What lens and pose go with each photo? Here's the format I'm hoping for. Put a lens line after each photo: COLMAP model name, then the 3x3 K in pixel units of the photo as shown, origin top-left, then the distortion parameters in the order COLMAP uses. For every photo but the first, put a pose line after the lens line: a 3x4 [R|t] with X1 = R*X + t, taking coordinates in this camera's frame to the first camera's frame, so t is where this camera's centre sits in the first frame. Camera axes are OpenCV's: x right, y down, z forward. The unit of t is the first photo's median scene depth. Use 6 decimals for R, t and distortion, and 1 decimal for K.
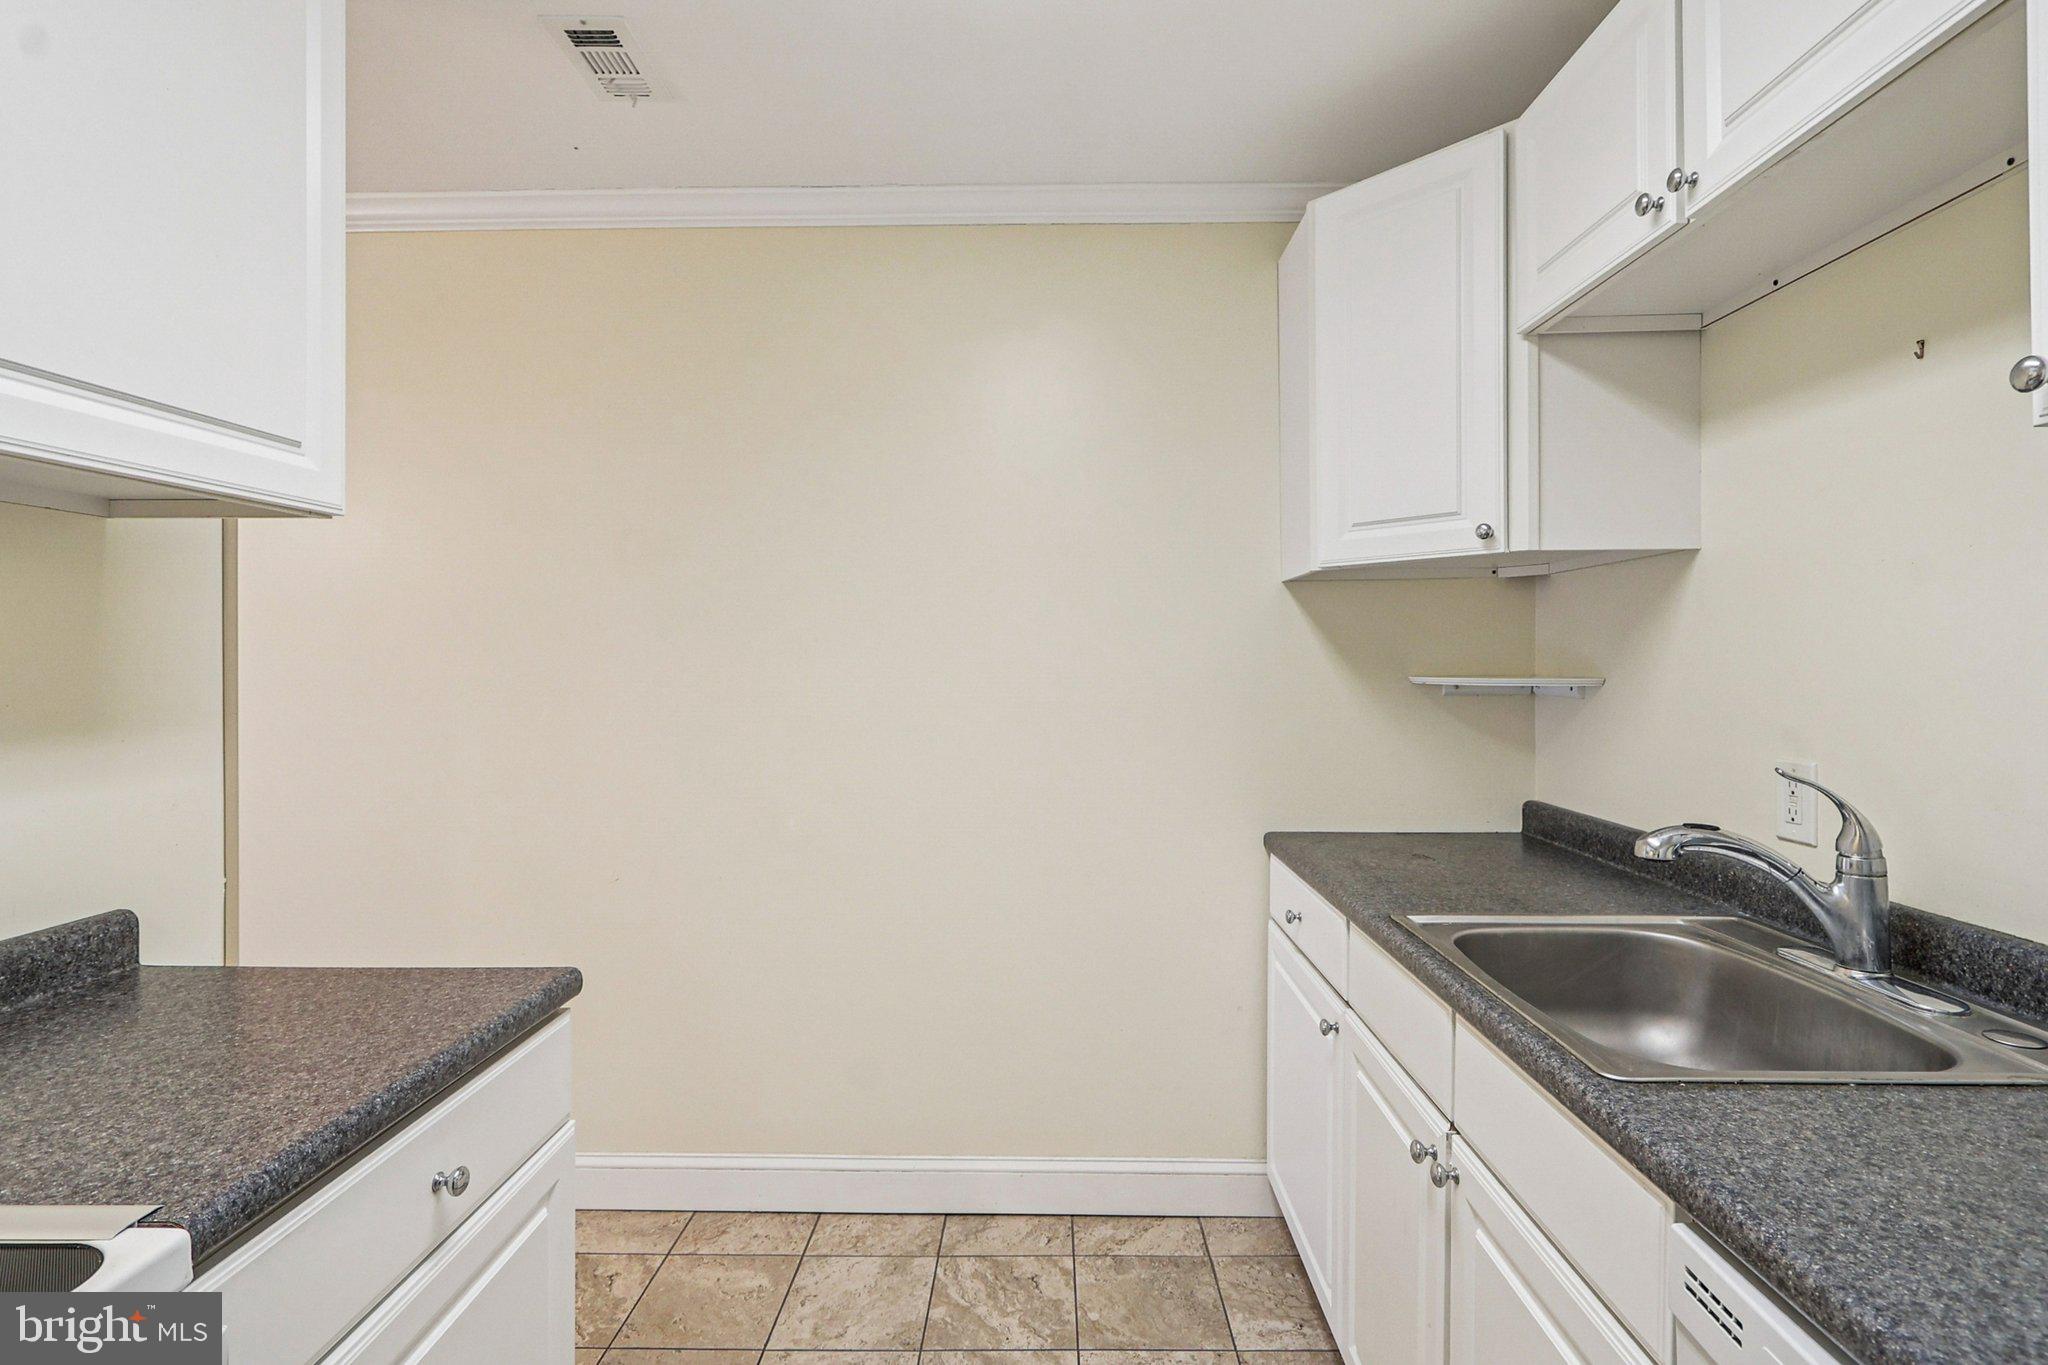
lens RADIAL K [[972.2, 0, 1040.3], [0, 972.2, 653.2], [0, 0, 1]] dist [-0.002579, -0.000986]
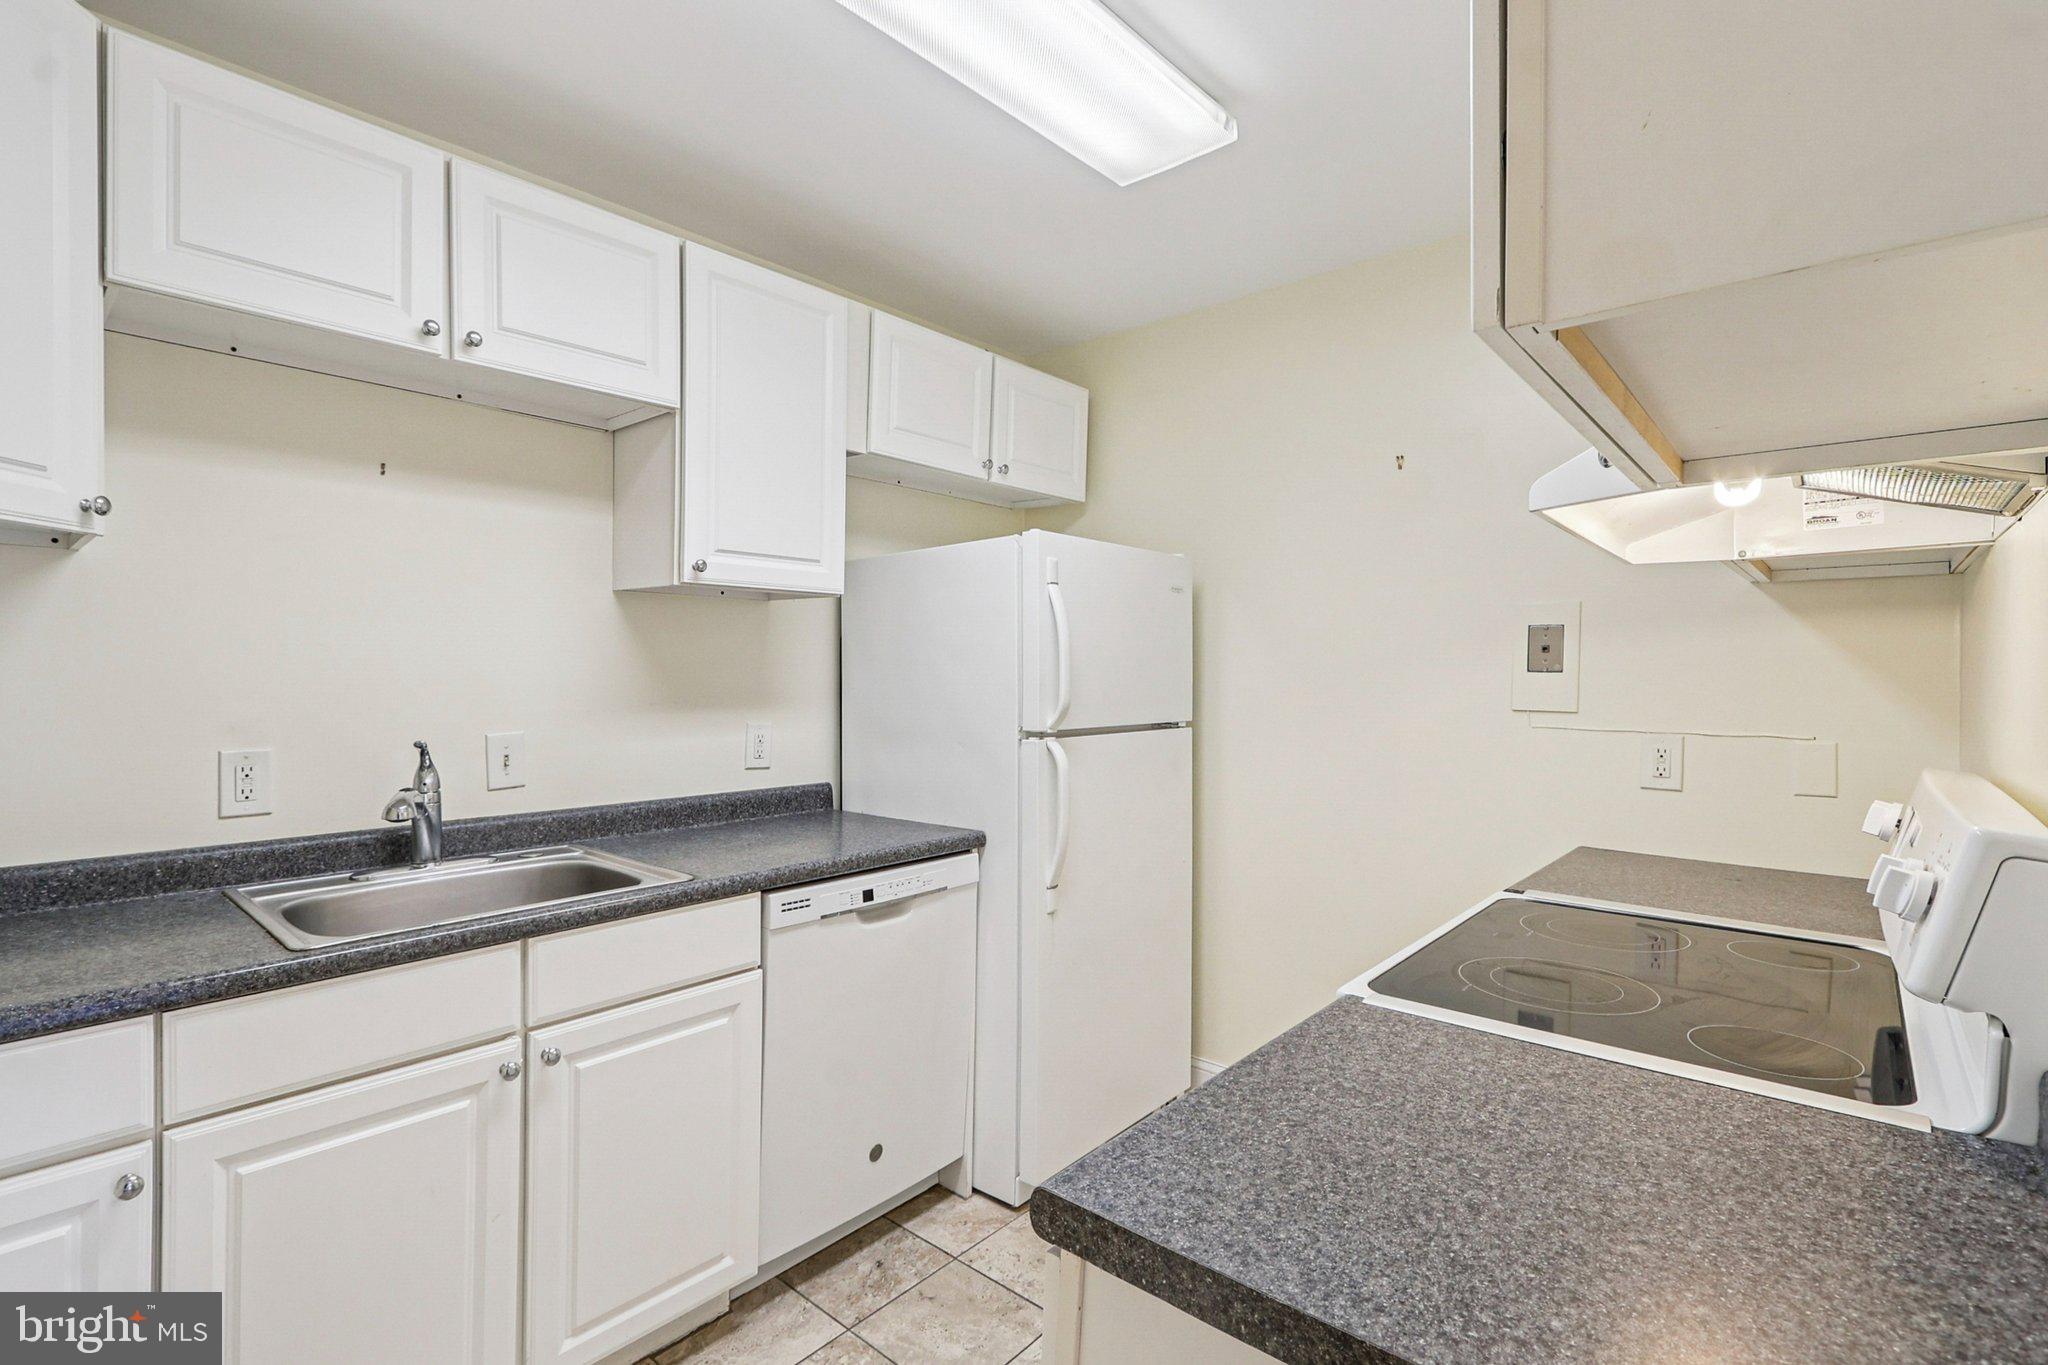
lens RADIAL K [[961.0, 0, 1007.6], [0, 961.0, 671.9], [0, 0, 1]] dist [-0.001558, -0.001511]
pose [[-0.751297, 0.000060, 0.659965, -0.870262], [-0.007769, 0.999930, -0.008935, 0.018942], [-0.659919, -0.011840, -0.751244, 1.494327]]
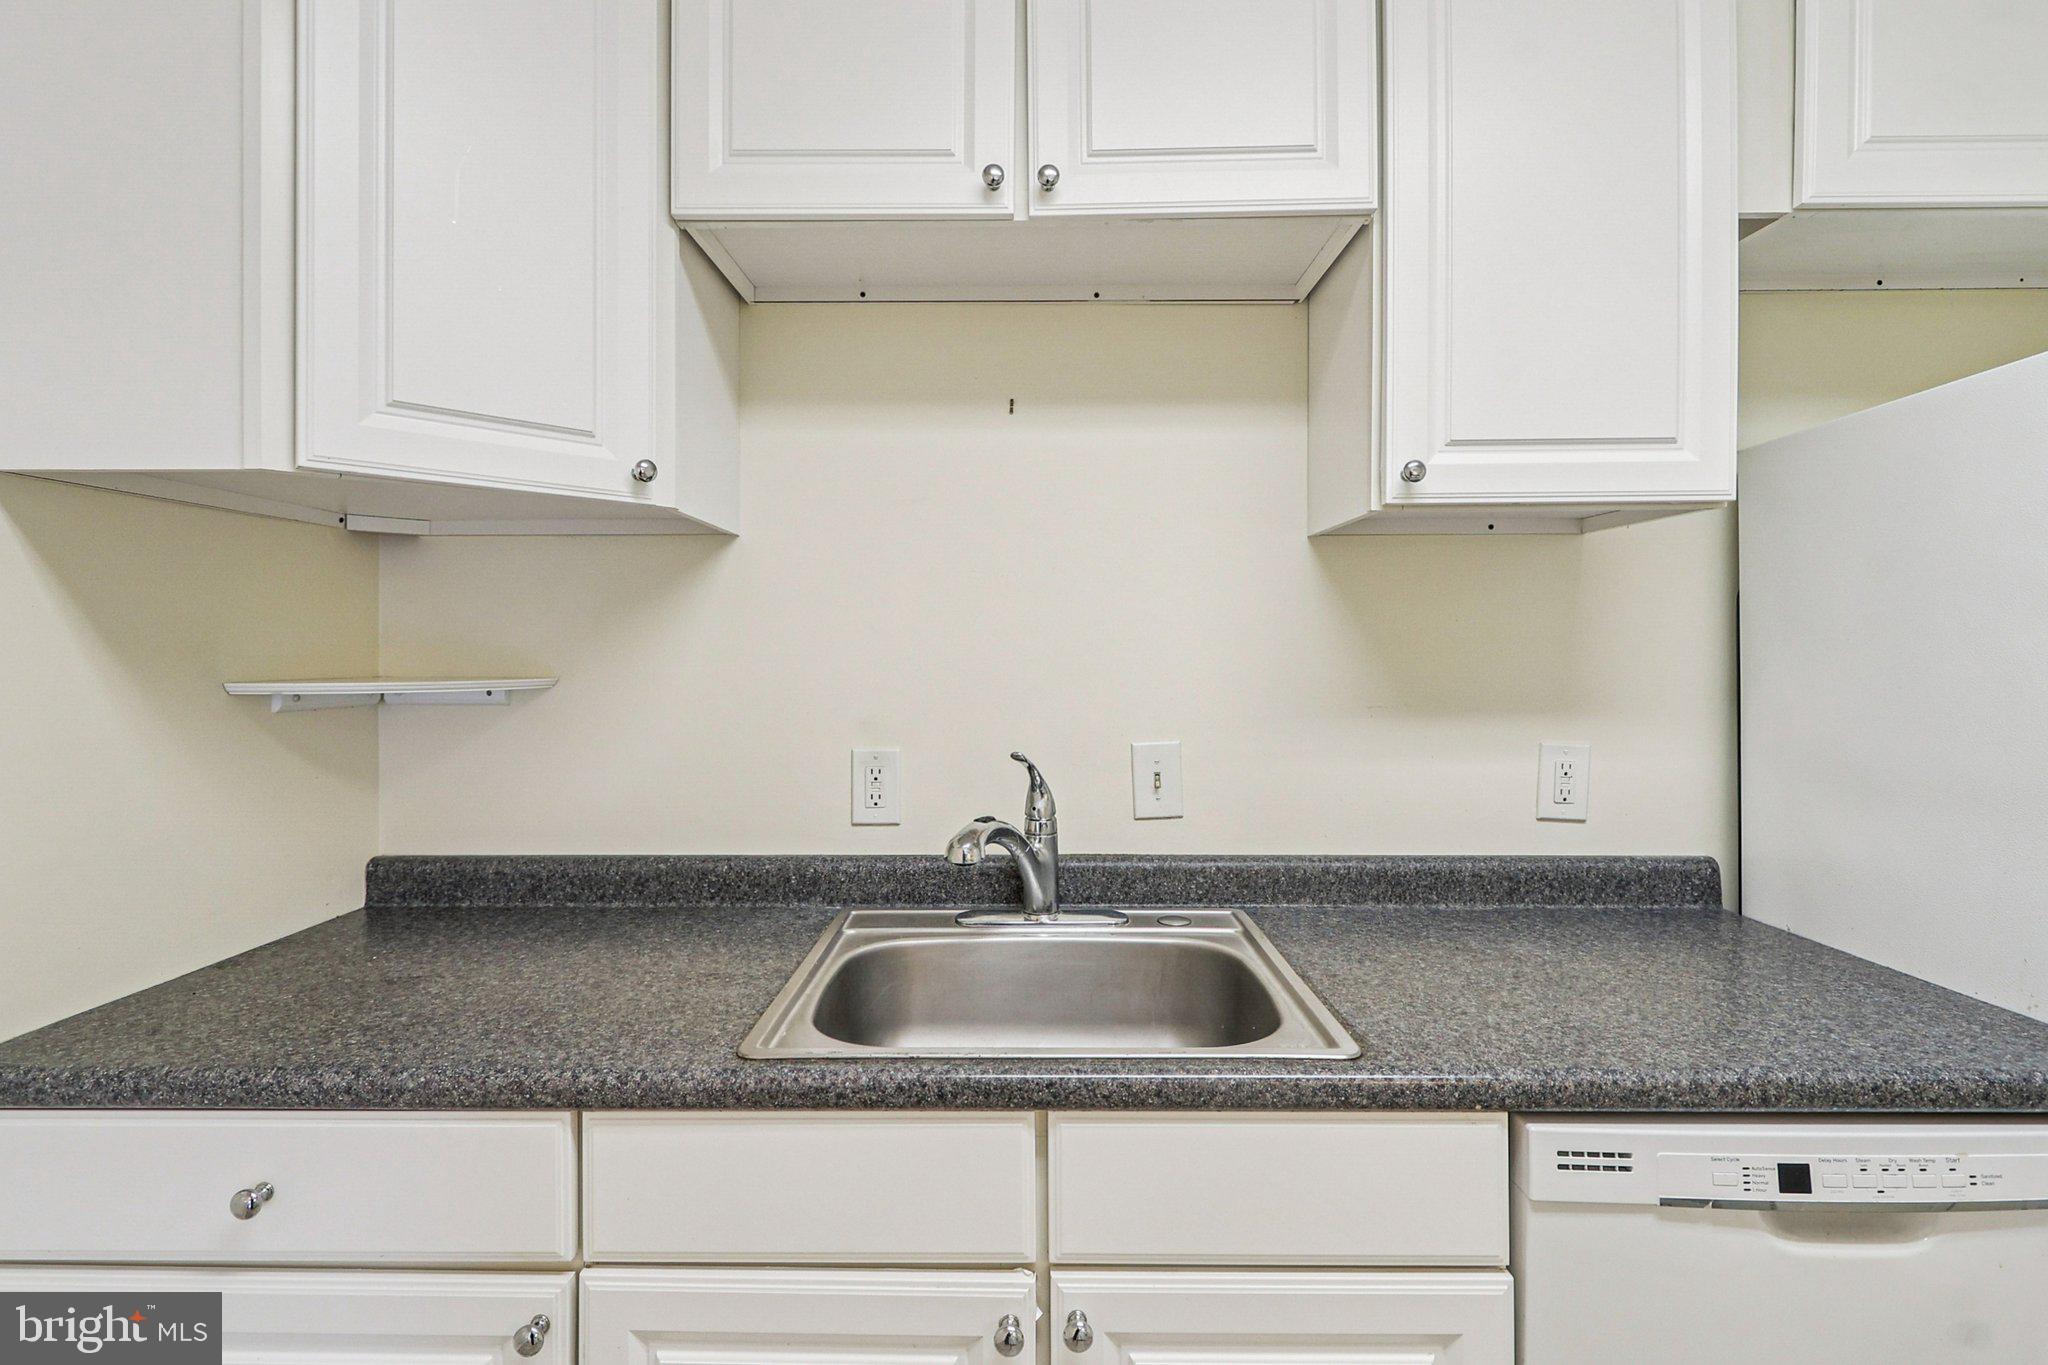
lens RADIAL K [[937.8, 0, 1011.6], [0, 937.8, 651.3], [0, 0, 1]] dist [0.006553, -0.009843]
pose [[0.005698, 0.008075, 0.999951, -0.301659], [-0.006388, 0.999947, -0.008039, 0.012640], [-0.999963, -0.006342, 0.005750, 0.988863]]
